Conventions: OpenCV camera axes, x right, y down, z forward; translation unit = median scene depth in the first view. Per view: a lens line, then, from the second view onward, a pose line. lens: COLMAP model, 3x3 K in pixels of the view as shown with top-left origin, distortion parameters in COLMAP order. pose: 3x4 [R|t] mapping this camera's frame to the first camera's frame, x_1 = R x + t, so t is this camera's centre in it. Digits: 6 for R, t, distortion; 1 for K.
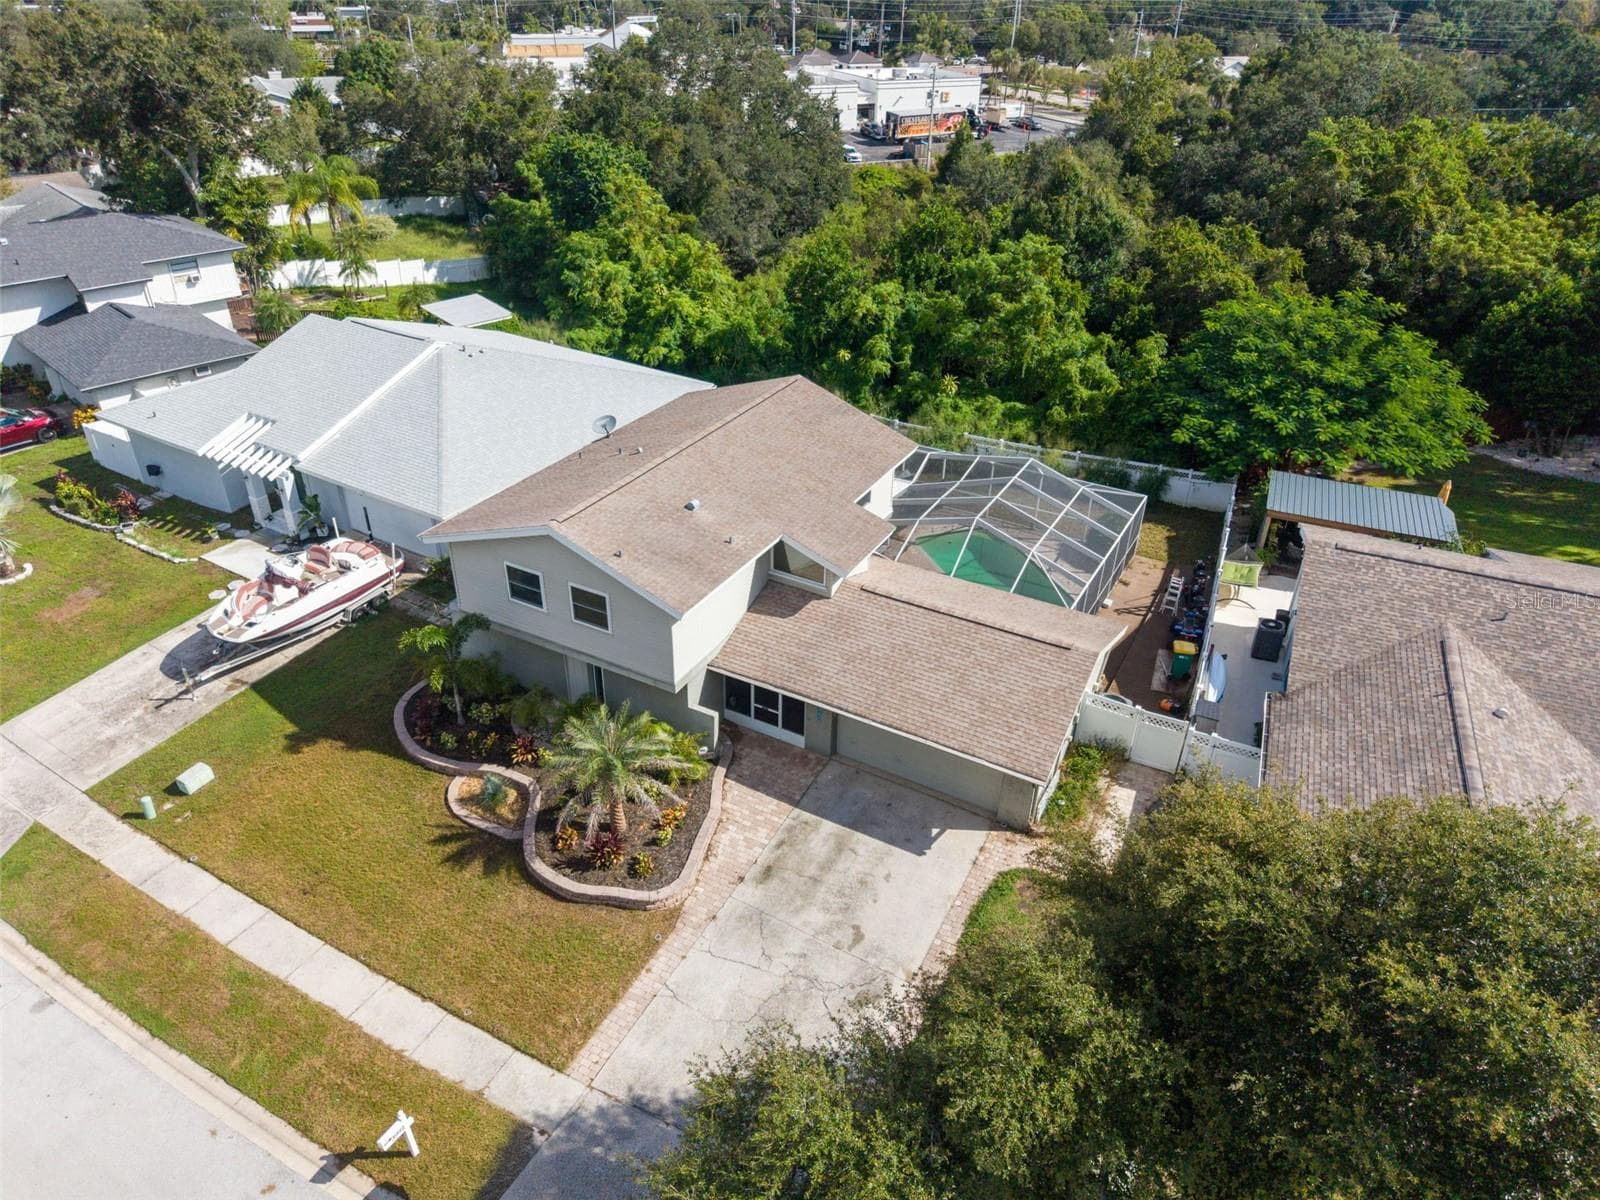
lens RADIAL K [[1110.4, 0, 798.7], [0, 1110.4, 528.5], [0, 0, 1]] dist [0.002336, 0.000113]
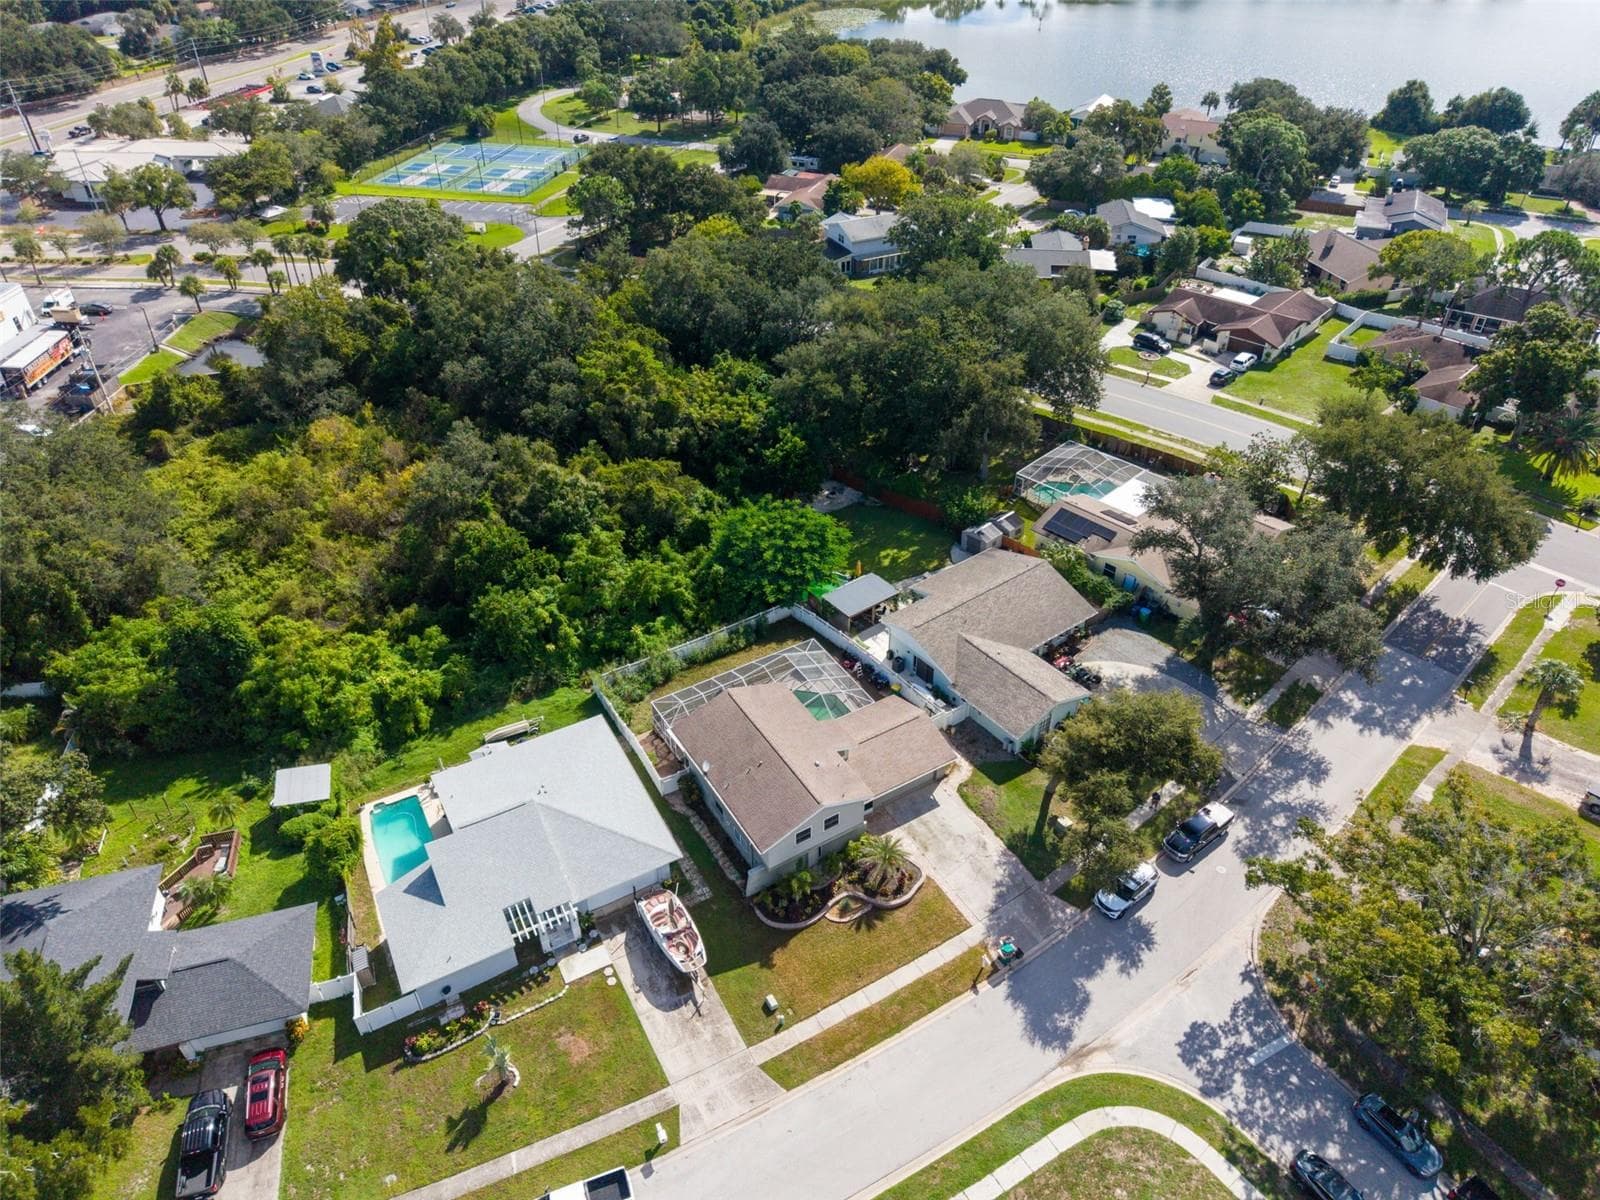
lens RADIAL K [[1116.1, 0, 800.6], [0, 1116.1, 528.1], [0, 0, 1]] dist [0.052672, -0.076394]
pose [[0.494804, -0.494183, 0.714809, -1.621842], [0.416421, 0.856807, 0.304099, -1.230962], [-0.762734, 0.147192, 0.629740, -0.601921]]
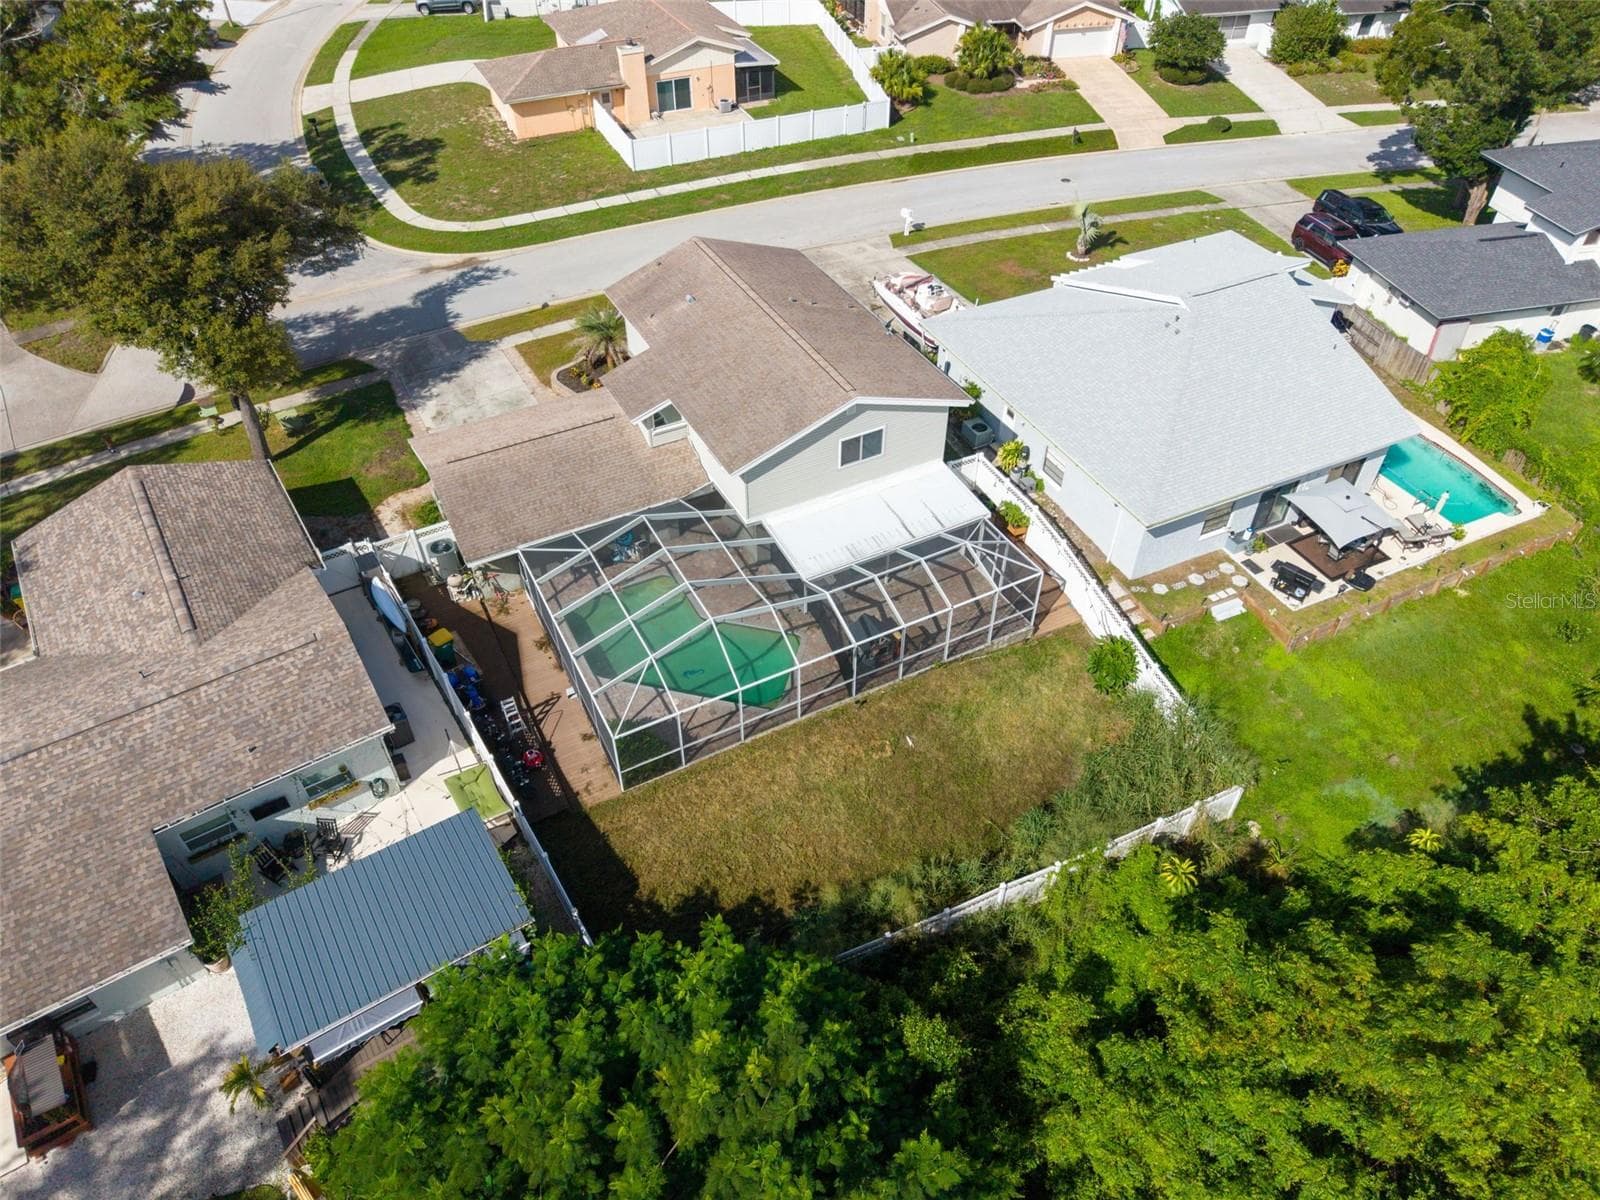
lens RADIAL K [[1069.1, 0, 800.0], [0, 1069.1, 600.0], [0, 0, 1]] dist [0.032078, -0.034578]
pose [[-0.549928, 0.558911, -0.620643, 0.855157], [-0.395223, 0.480495, 0.782894, -0.927852], [0.735784, 0.675828, -0.043343, 1.407891]]
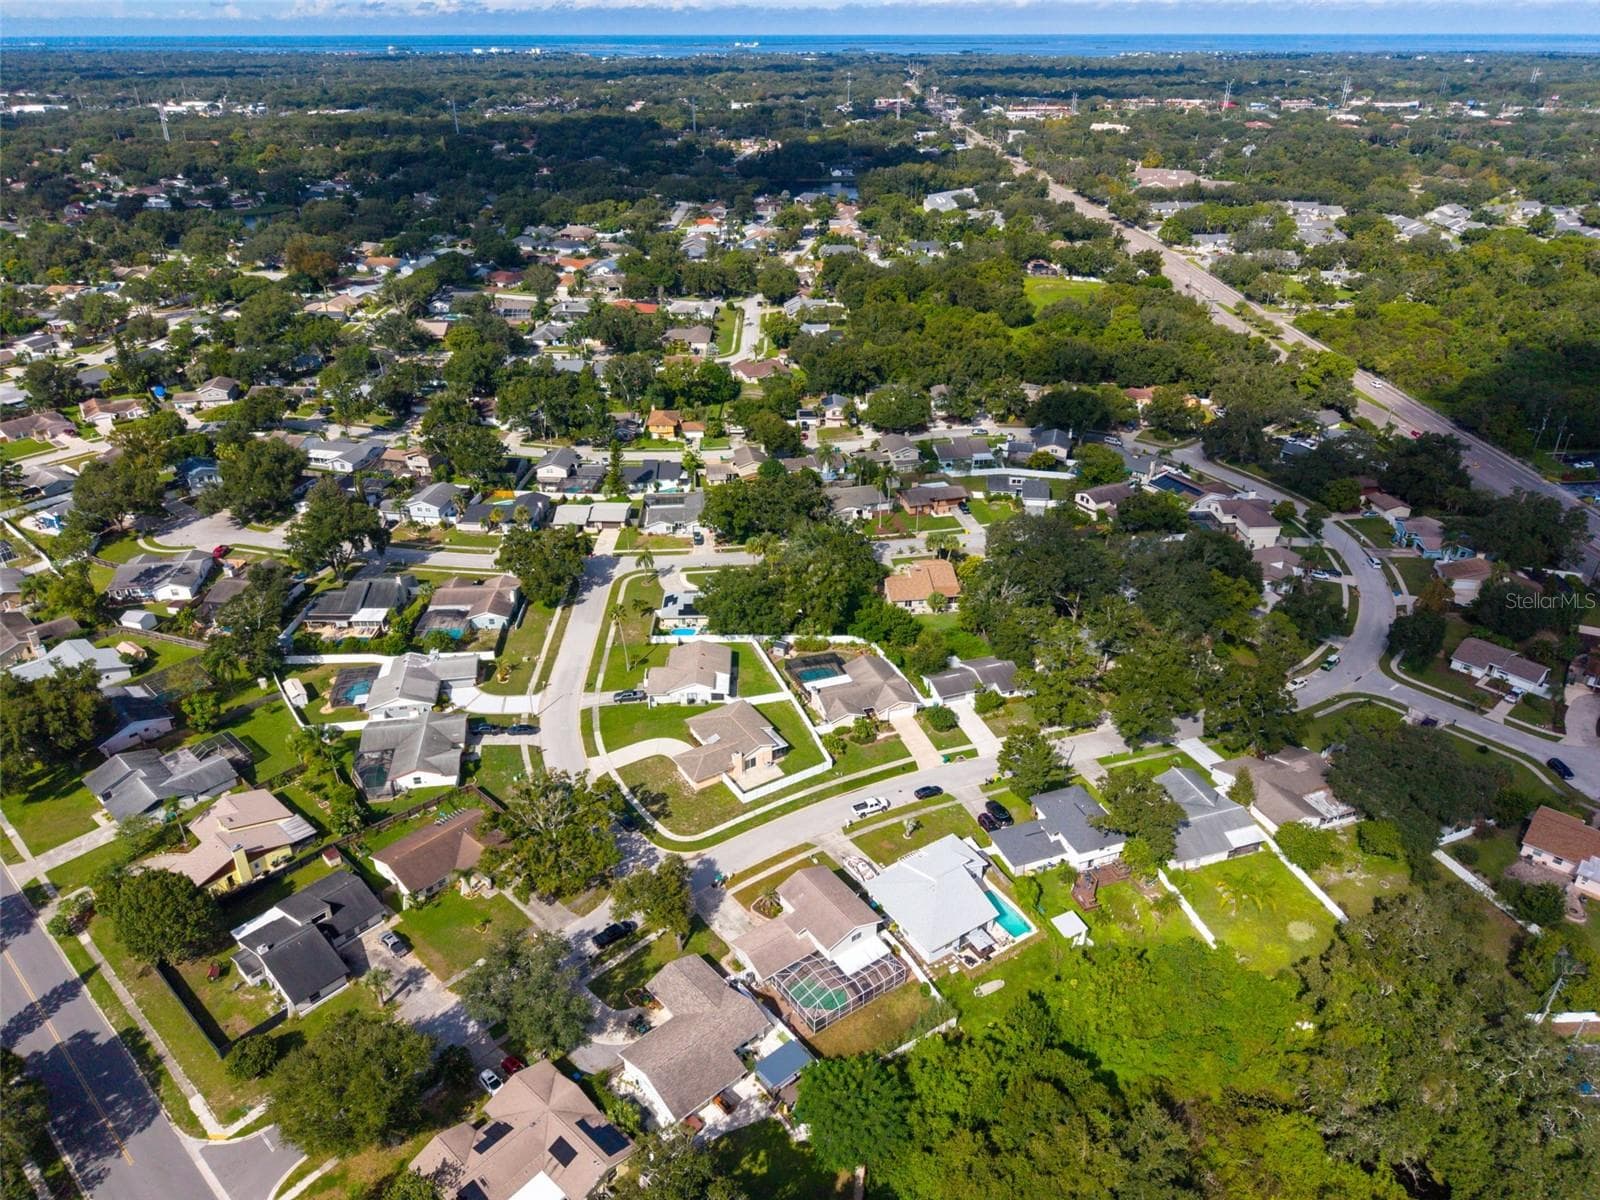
lens RADIAL K [[1074.9, 0, 801.0], [0, 1074.9, 574.2], [0, 0, 1]] dist [0.108411, -0.246486]
pose [[-0.431600, 0.390816, -0.813009, 3.325790], [-0.425539, 0.706480, 0.565511, -3.805314], [0.795385, 0.590042, -0.138610, 0.820680]]
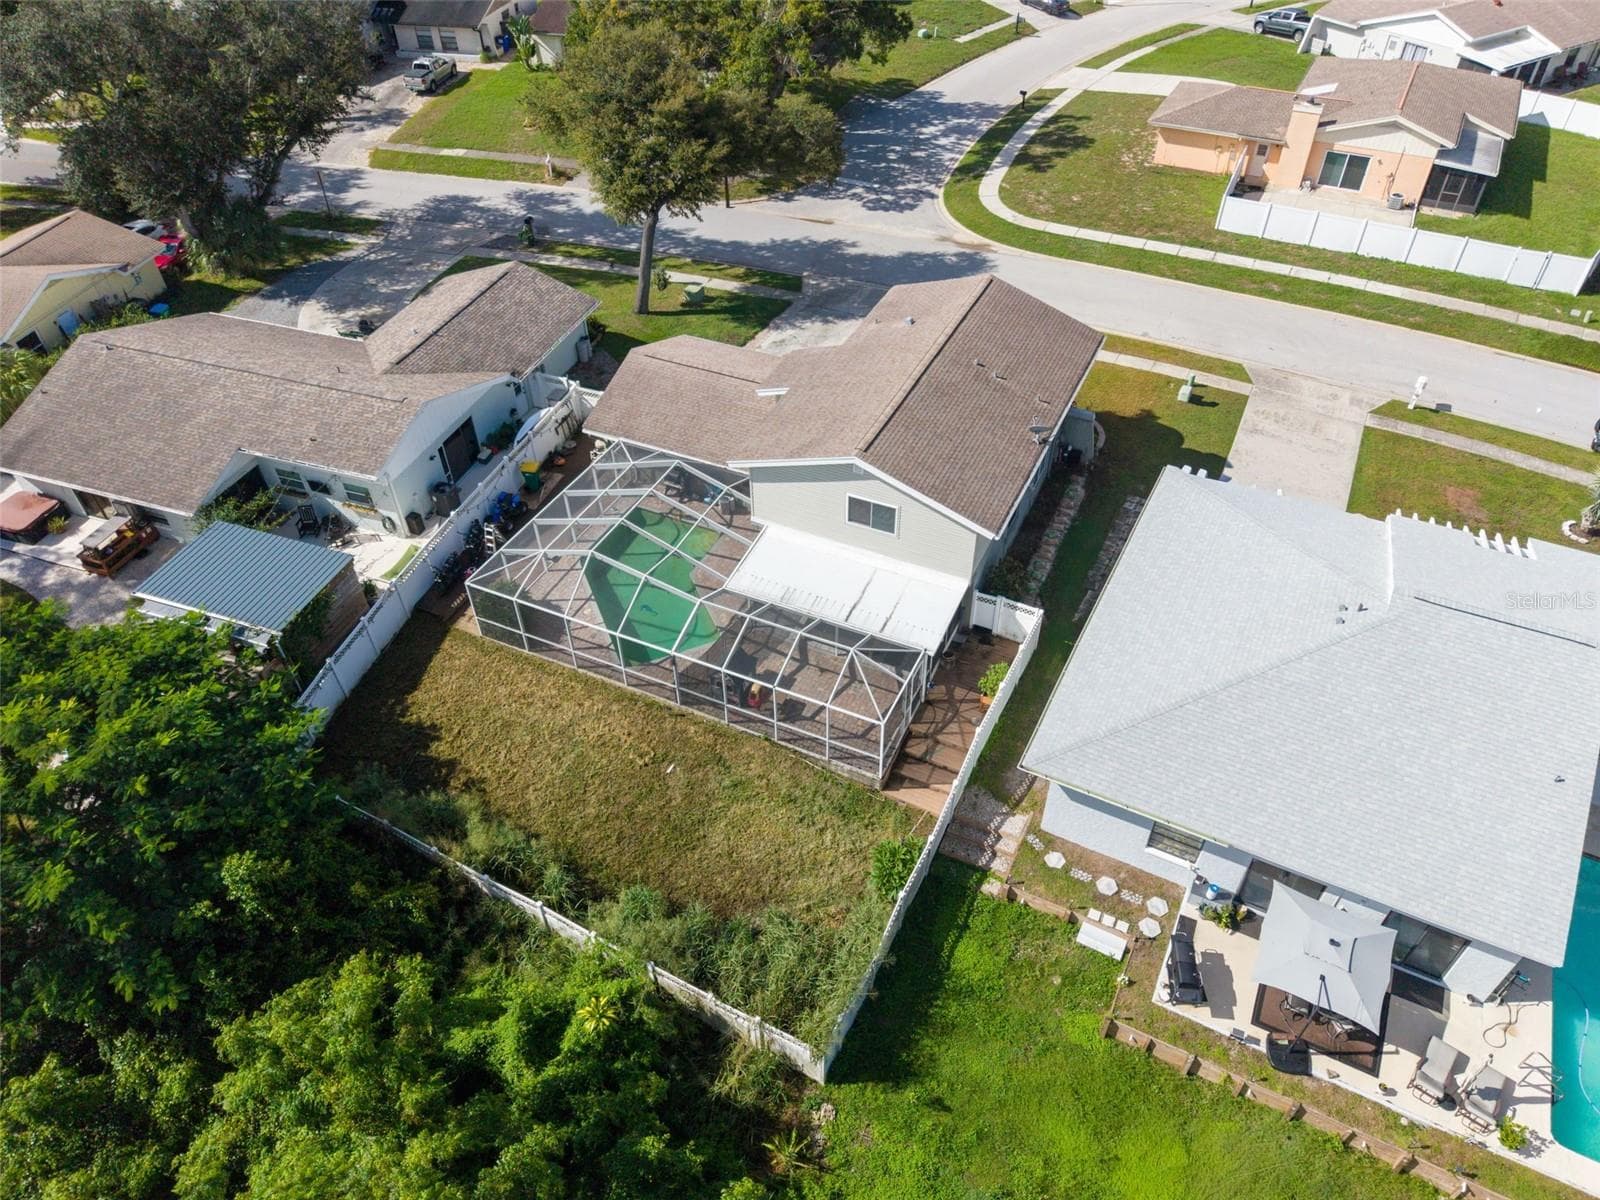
lens RADIAL K [[1069.1, 0, 800.0], [0, 1069.1, 600.0], [0, 0, 1]] dist [0.032078, -0.034578]
pose [[-0.998185, 0.039759, -0.045224, 0.110383], [-0.029136, 0.338370, 0.940562, -1.123680], [0.052698, 0.940173, -0.336598, 1.748816]]
